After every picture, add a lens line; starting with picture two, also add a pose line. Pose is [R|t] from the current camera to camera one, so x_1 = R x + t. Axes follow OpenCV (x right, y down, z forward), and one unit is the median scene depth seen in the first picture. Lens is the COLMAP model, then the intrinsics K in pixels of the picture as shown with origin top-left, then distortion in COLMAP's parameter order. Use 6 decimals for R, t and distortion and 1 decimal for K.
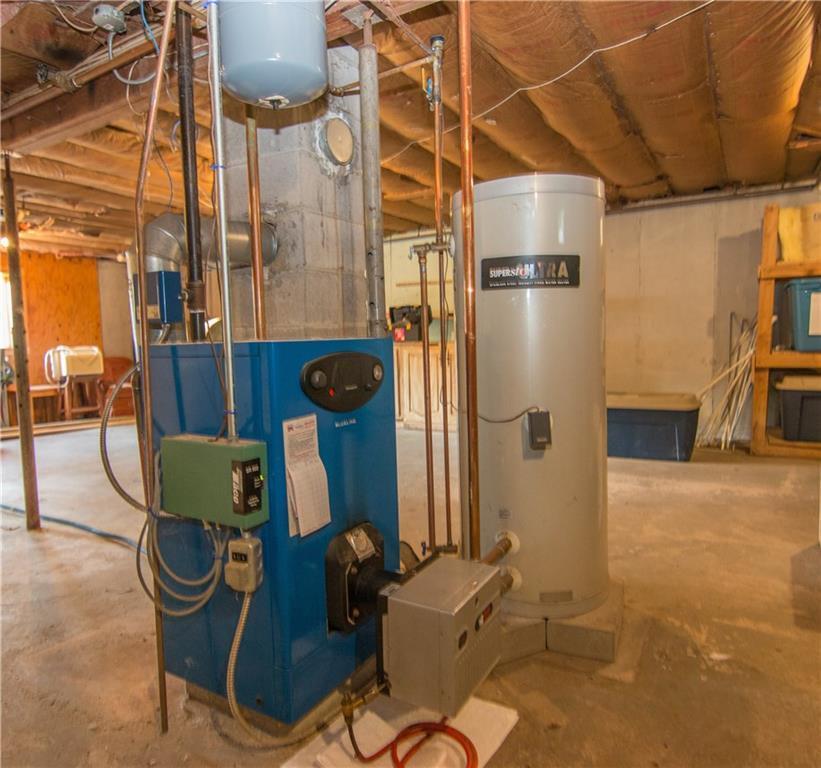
lens RADIAL K [[585.9, 0, 396.9], [0, 585.9, 380.7], [0, 0, 1]] dist [-0.005474, -0.006063]
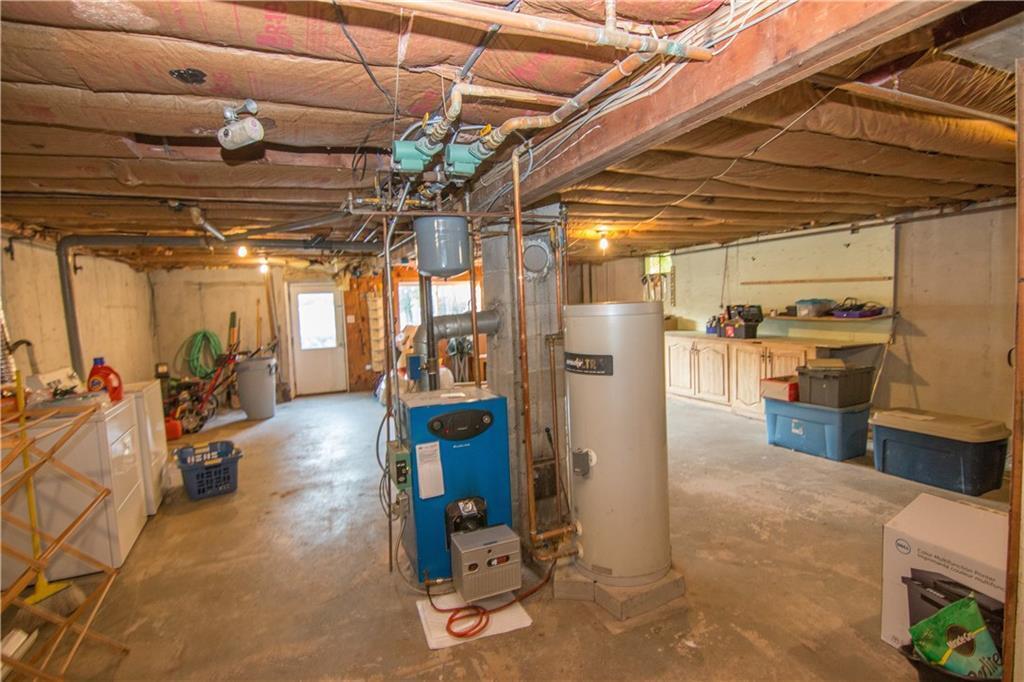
lens RADIAL K [[517.6, 0, 509.7], [0, 517.6, 340.6], [0, 0, 1]] dist [0.000430, -0.014791]
pose [[0.810548, 0.040540, -0.584267, 0.879187], [-0.027772, 0.999140, 0.030798, -0.284510], [0.585013, -0.008737, 0.810977, -0.263473]]
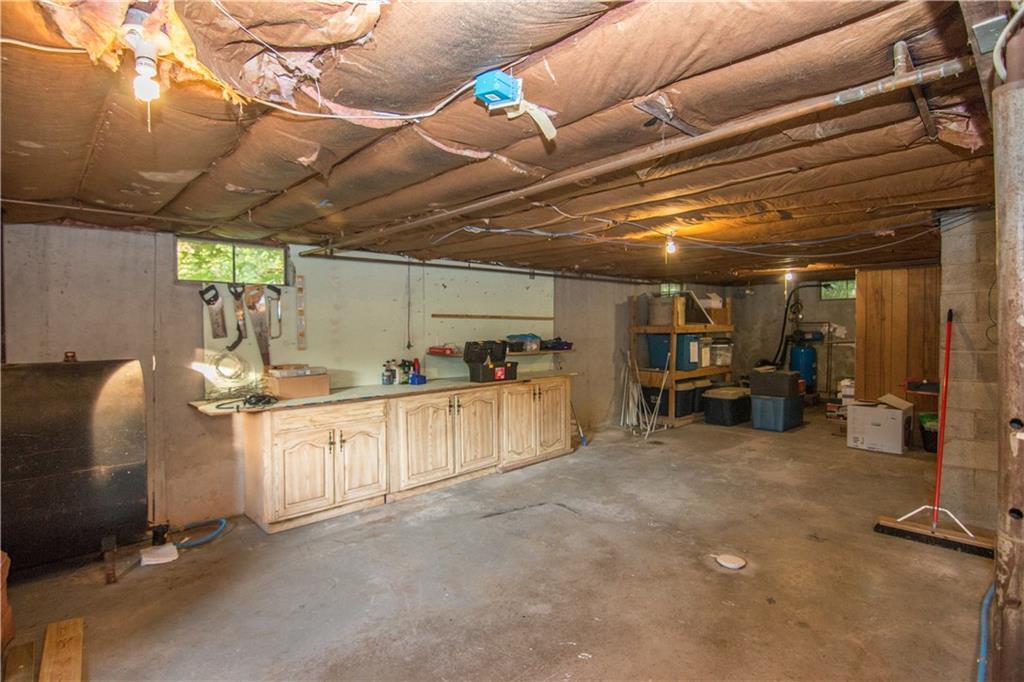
lens RADIAL K [[517.6, 0, 509.7], [0, 517.6, 340.6], [0, 0, 1]] dist [0.000430, -0.014791]
pose [[0.263292, -0.003190, 0.964711, -2.802863], [0.072667, 0.997219, -0.016534, -0.411100], [-0.961976, 0.074456, 0.262791, 2.697898]]
